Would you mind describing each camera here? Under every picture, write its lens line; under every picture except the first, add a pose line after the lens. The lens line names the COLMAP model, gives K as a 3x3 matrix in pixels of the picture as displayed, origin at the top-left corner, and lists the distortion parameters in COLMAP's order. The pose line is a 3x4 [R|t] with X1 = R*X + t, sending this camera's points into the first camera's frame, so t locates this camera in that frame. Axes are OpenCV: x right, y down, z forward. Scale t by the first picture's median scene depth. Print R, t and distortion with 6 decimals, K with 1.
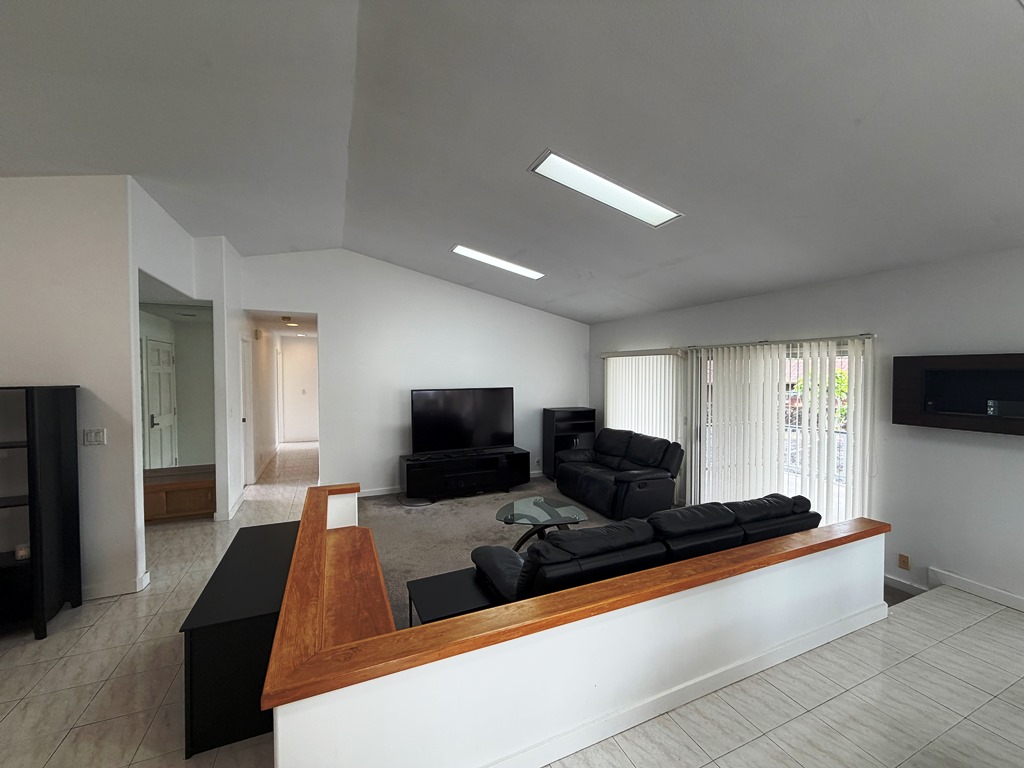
lens RADIAL K [[410.0, 0, 509.1], [0, 410.0, 382.5], [0, 0, 1]] dist [-0.001429, 0.000151]
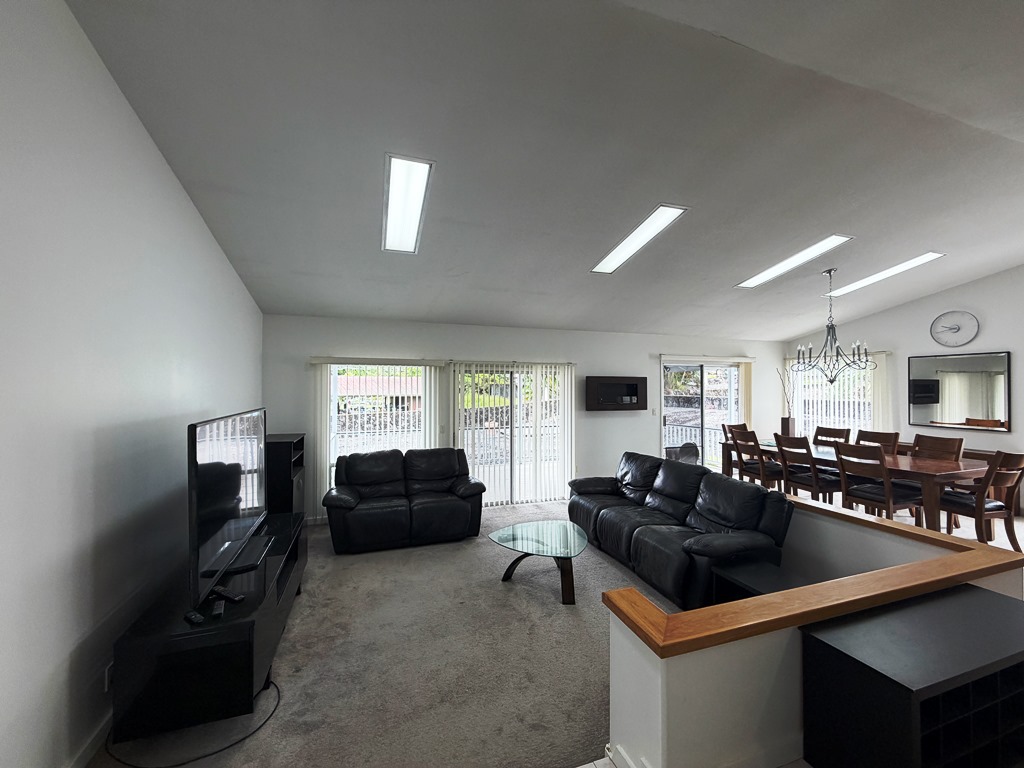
lens RADIAL K [[405.5, 0, 500.5], [0, 405.5, 385.5], [0, 0, 1]] dist [-0.017994, 0.000013]
pose [[0.093899, 0.009210, 0.995539, -0.794780], [0.026034, 0.999593, -0.011703, -0.006154], [-0.995241, 0.027016, 0.093621, 0.994546]]
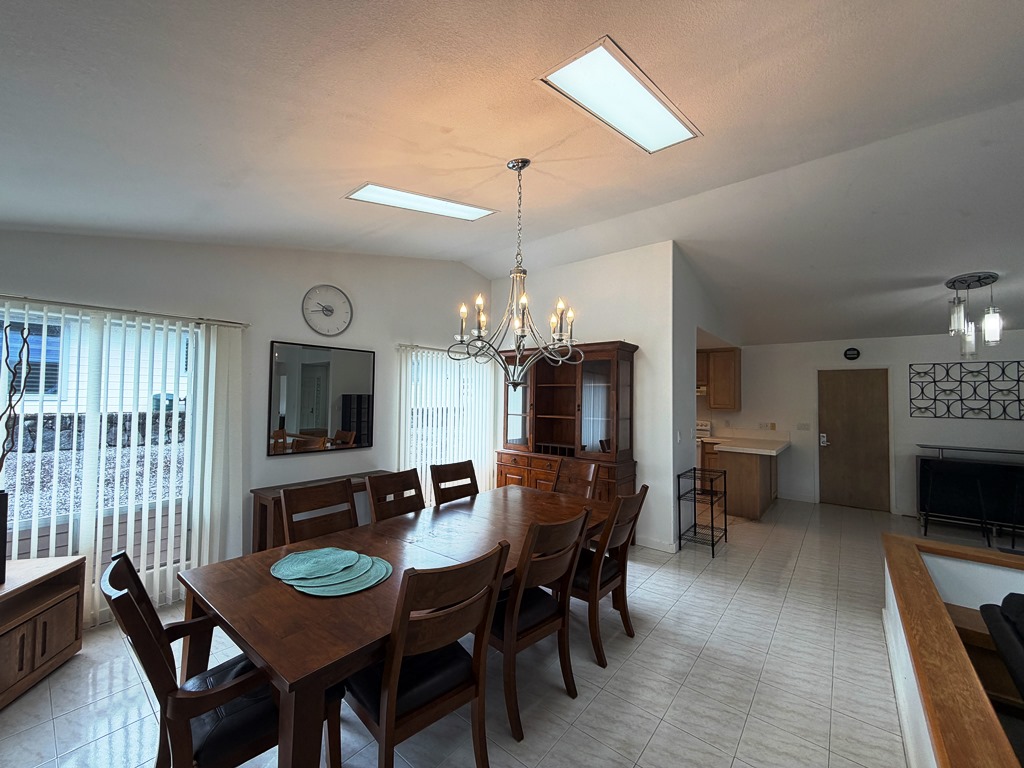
lens RADIAL K [[410.0, 0, 509.1], [0, 410.0, 382.5], [0, 0, 1]] dist [-0.001429, 0.000151]
pose [[-0.888663, -0.026588, -0.457789, 0.741625], [-0.025538, 0.999638, -0.008484, -0.004776], [0.457849, 0.004152, -0.889020, 0.662007]]
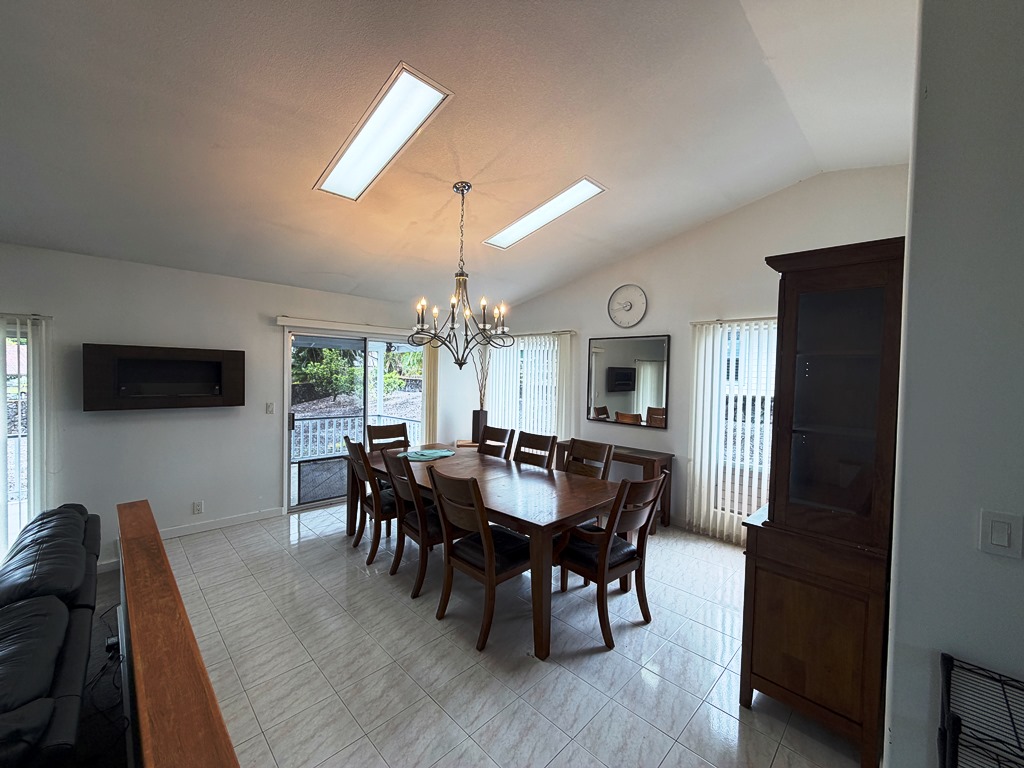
lens RADIAL K [[410.0, 0, 509.1], [0, 410.0, 382.5], [0, 0, 1]] dist [-0.001429, 0.000151]
pose [[-0.367009, -0.029991, 0.929734, -0.284691], [0.004129, 0.999418, 0.033869, 0.001173], [-0.930208, 0.016269, -0.366671, 0.332572]]
